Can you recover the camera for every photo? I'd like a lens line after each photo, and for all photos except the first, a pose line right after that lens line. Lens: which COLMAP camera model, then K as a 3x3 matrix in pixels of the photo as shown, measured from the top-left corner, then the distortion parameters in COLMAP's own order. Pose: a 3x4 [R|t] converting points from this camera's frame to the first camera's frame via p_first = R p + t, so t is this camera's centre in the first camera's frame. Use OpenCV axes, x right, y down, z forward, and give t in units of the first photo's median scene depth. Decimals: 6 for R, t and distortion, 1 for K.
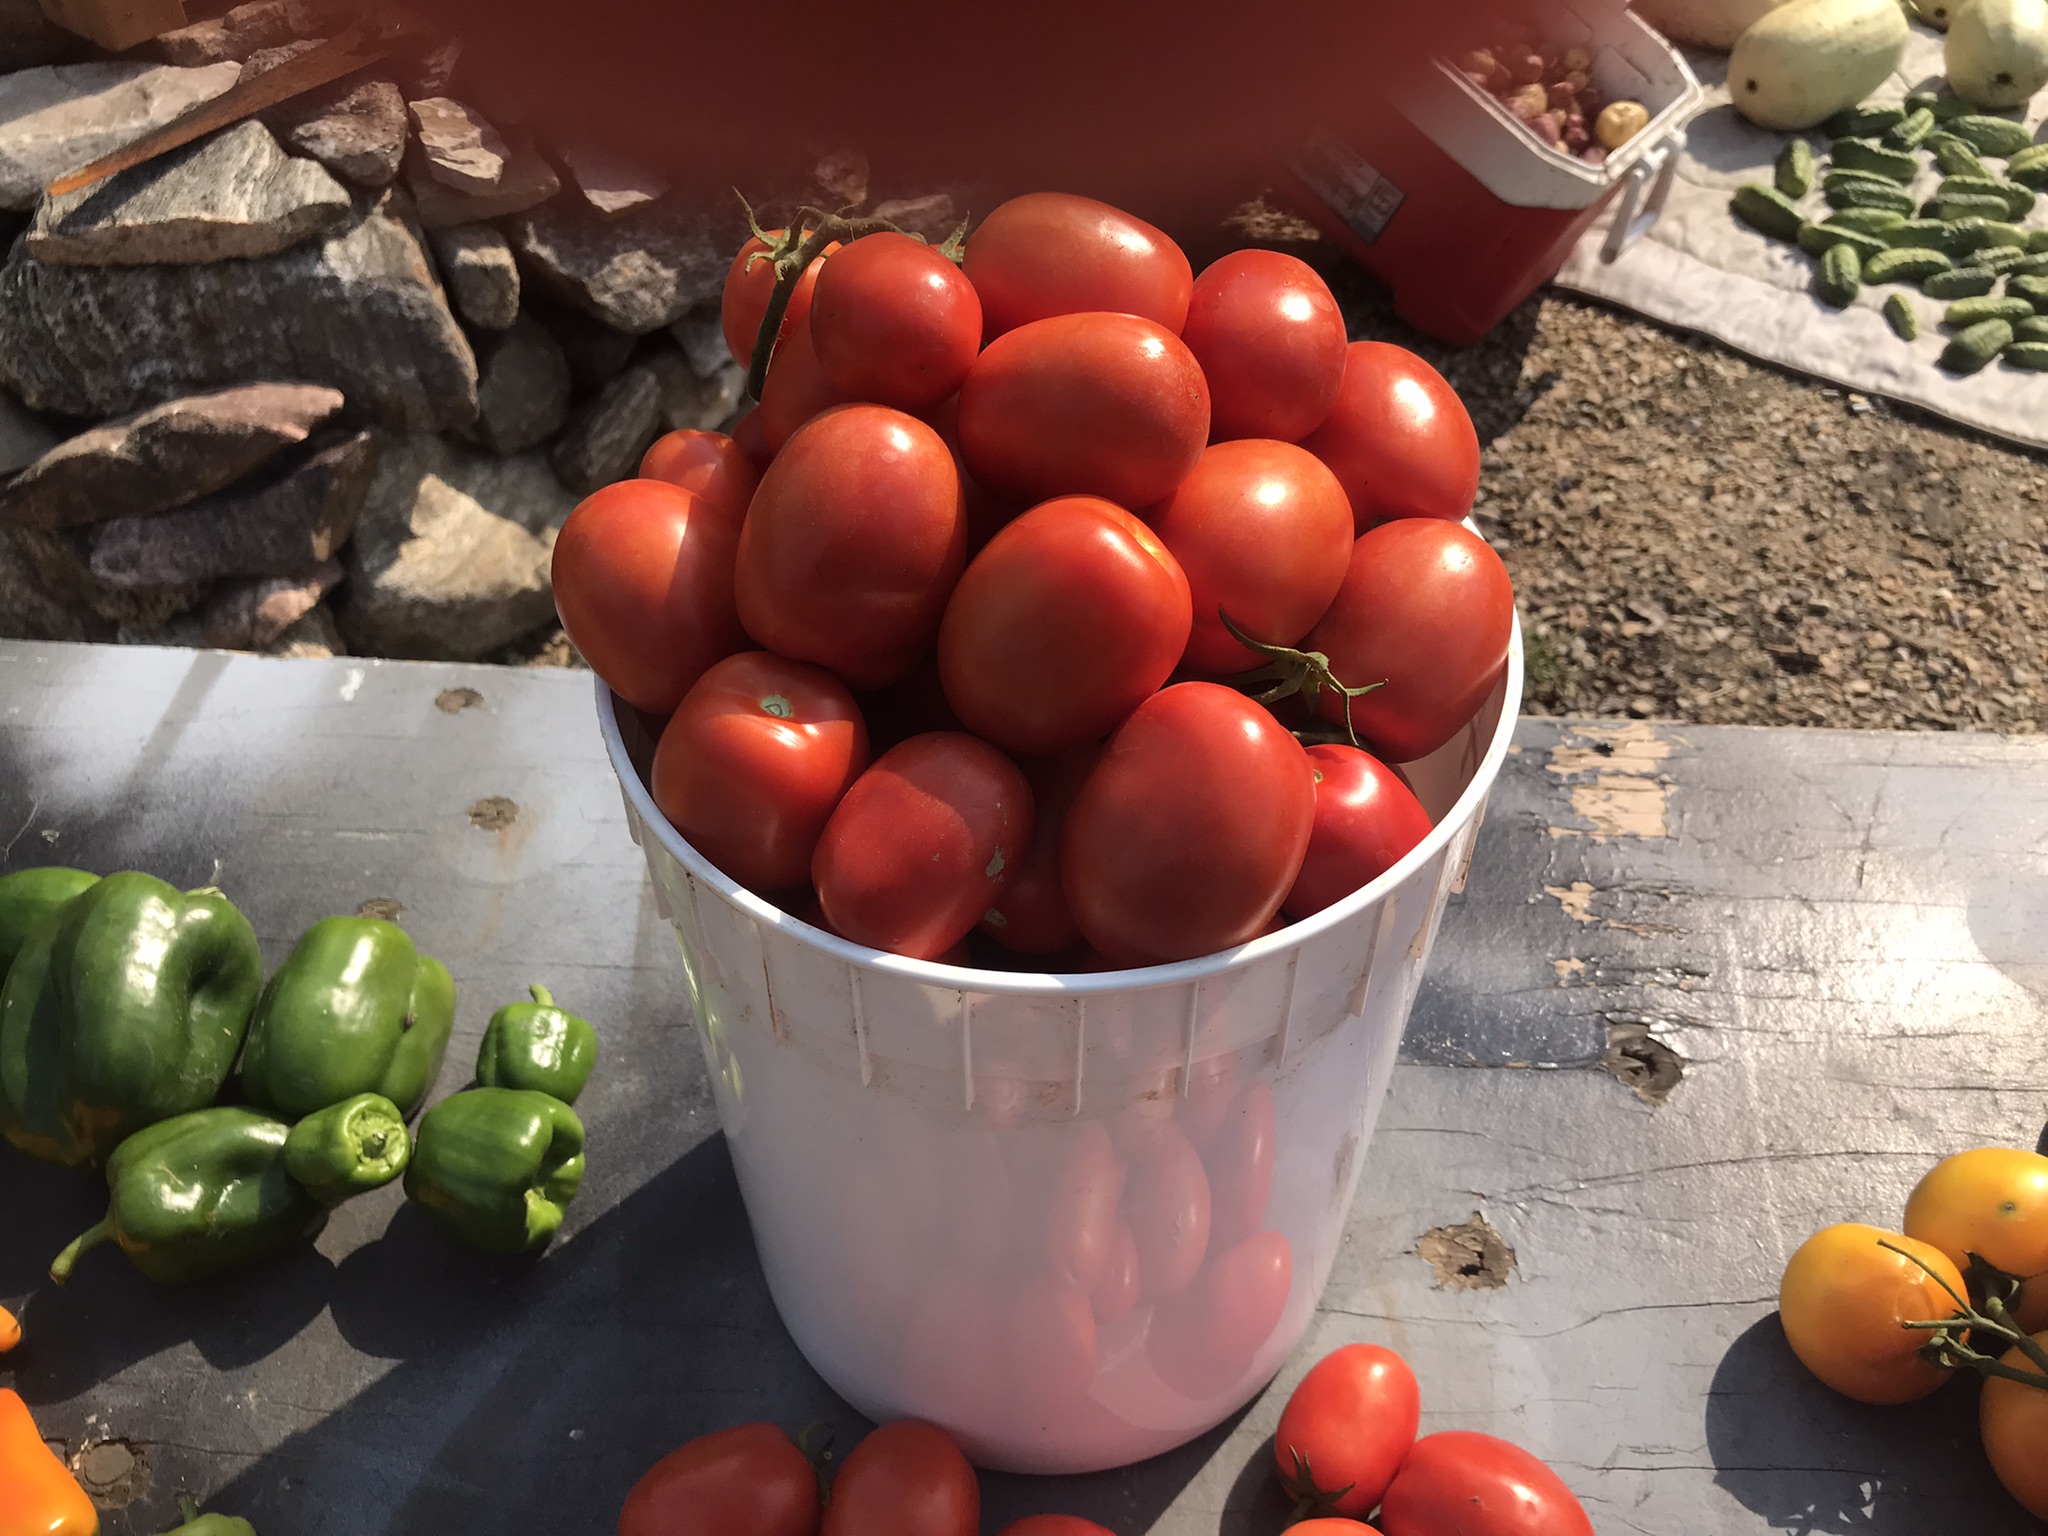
lens RADIAL K [[1703.2, 0, 1044.5], [0, 1703.2, 765.7], [0, 0, 1]] dist [0.040091, -0.041880]
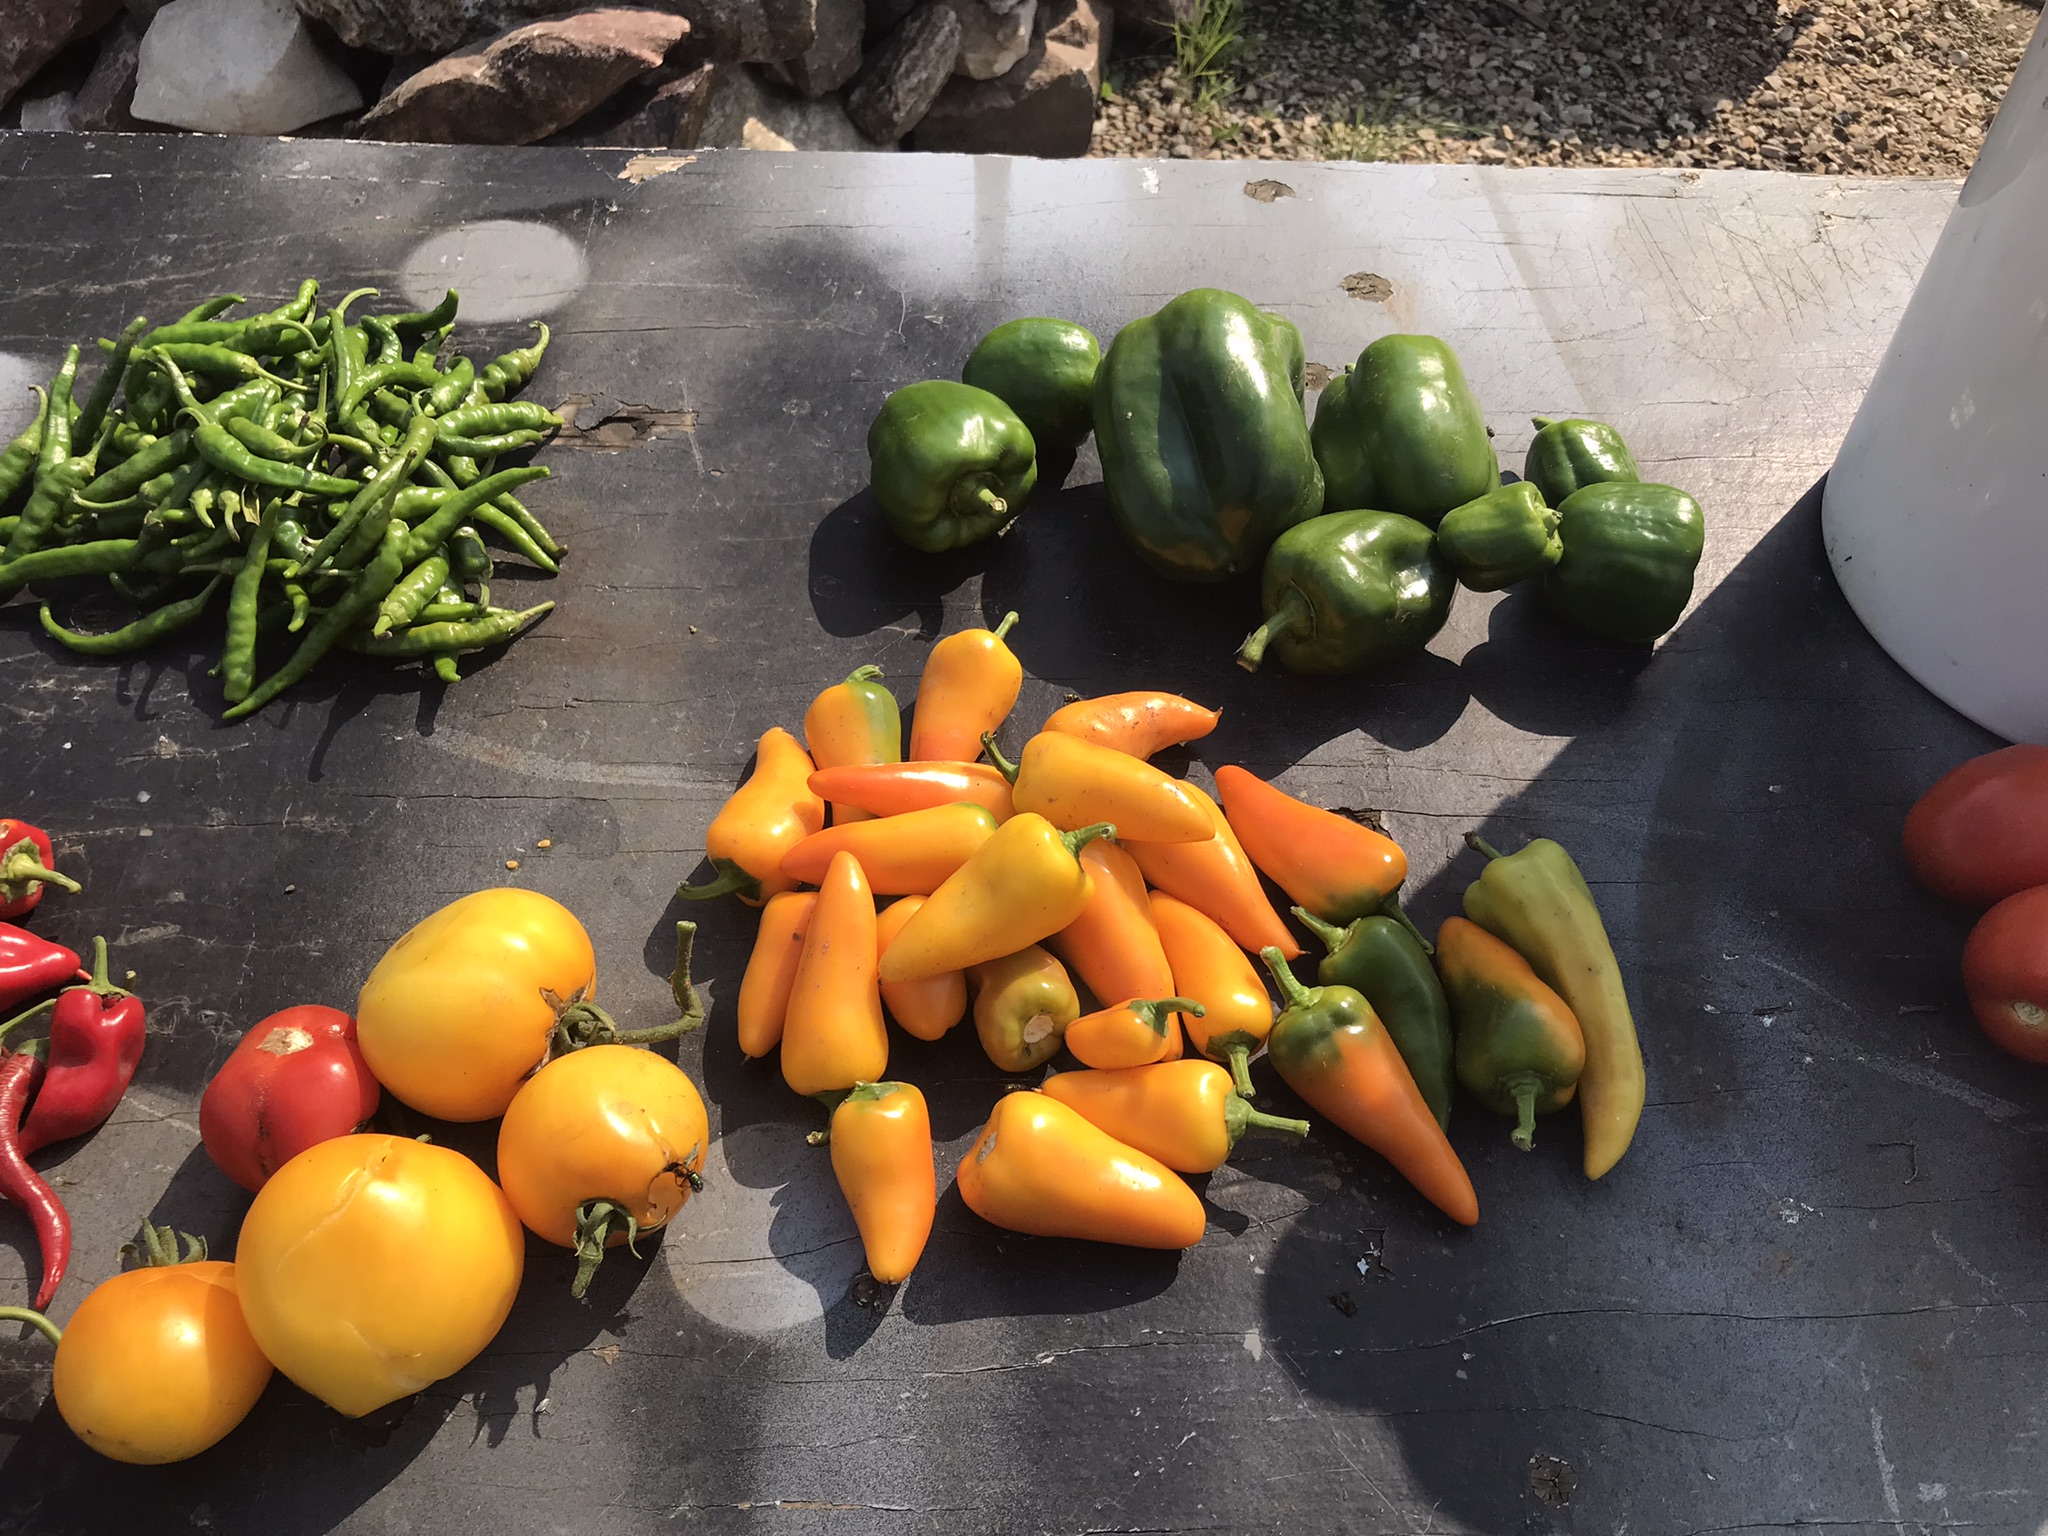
lens RADIAL K [[1703.2, 0, 1010.7], [0, 1703.2, 768.5], [0, 0, 1]] dist [0.040091, -0.041880]
pose [[0.998010, -0.042731, 0.046376, -0.228990], [0.037036, 0.992397, 0.117369, 0.070577], [-0.051038, -0.115418, 0.992005, 0.000936]]
